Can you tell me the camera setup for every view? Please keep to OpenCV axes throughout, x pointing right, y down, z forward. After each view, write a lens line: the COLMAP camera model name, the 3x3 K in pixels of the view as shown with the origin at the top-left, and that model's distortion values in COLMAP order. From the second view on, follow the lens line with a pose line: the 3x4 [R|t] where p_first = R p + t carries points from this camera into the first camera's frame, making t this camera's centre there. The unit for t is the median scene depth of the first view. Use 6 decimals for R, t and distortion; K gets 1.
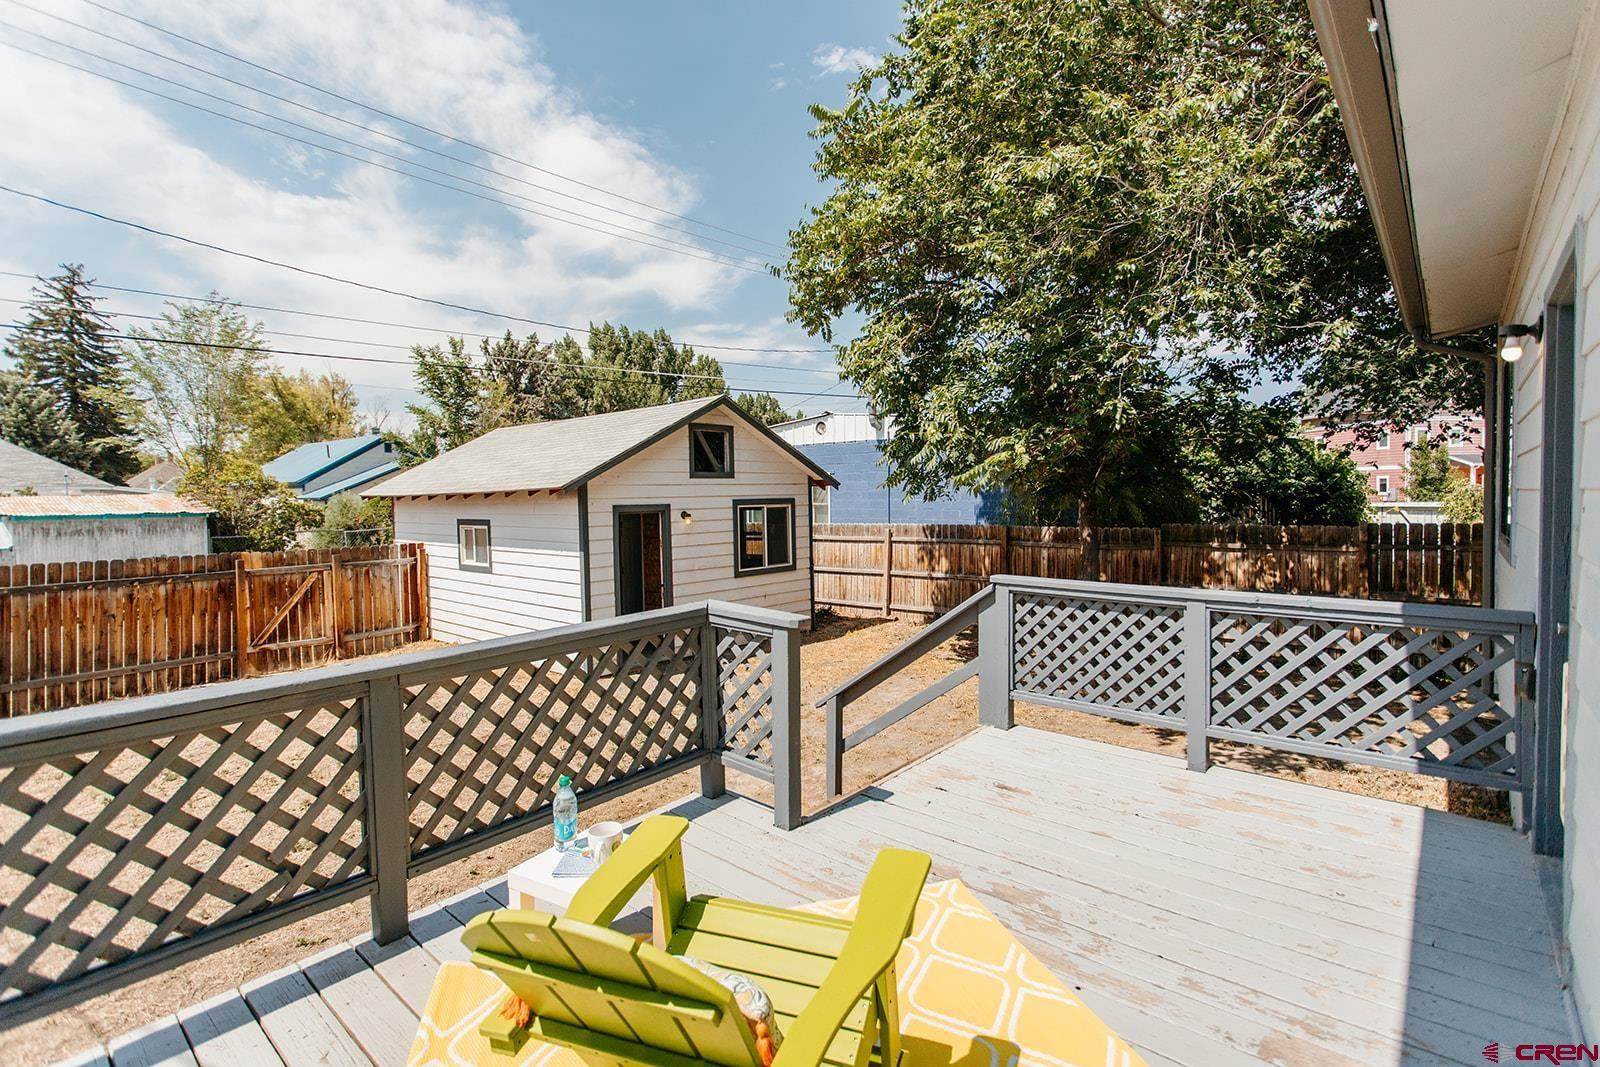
lens RADIAL K [[748.4, 0, 808.0], [0, 748.4, 519.2], [0, 0, 1]] dist [-0.000877, -0.000137]
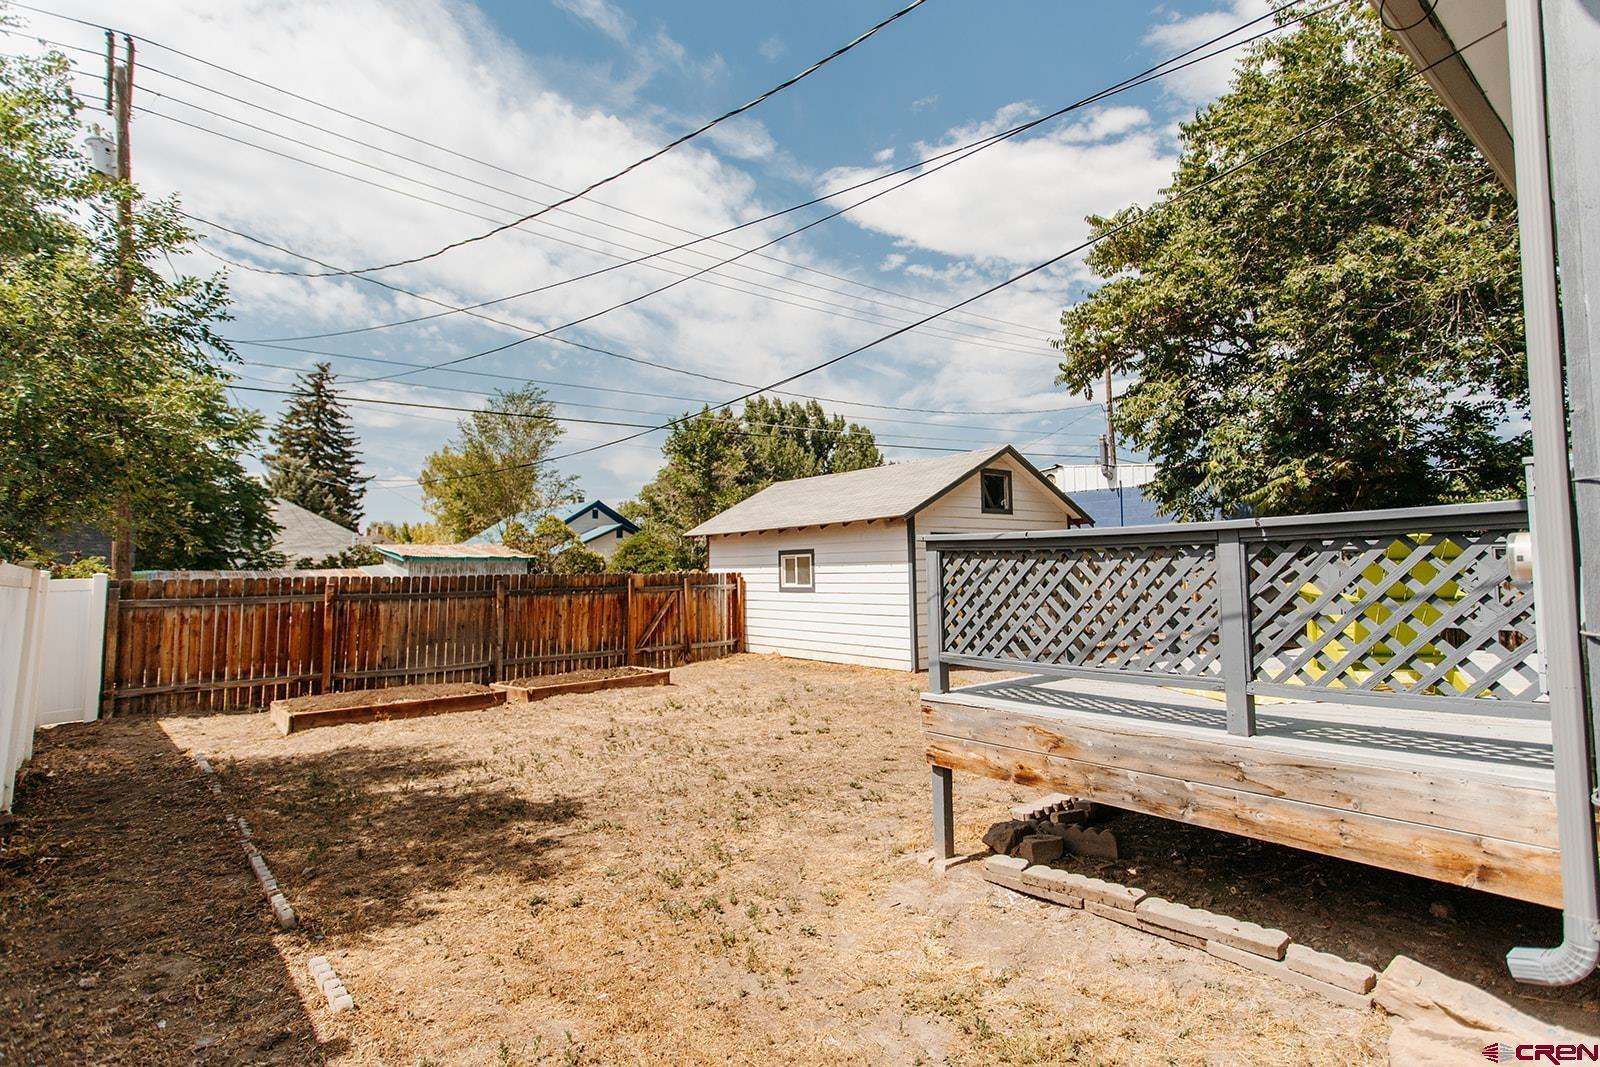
lens RADIAL K [[795.5, 0, 807.7], [0, 795.5, 523.2], [0, 0, 1]] dist [-0.008924, -0.000199]
pose [[0.983961, -0.008299, -0.178192, -0.174108], [-0.008067, 0.995825, -0.090925, 0.068796], [0.178203, 0.090905, 0.979786, -0.267725]]
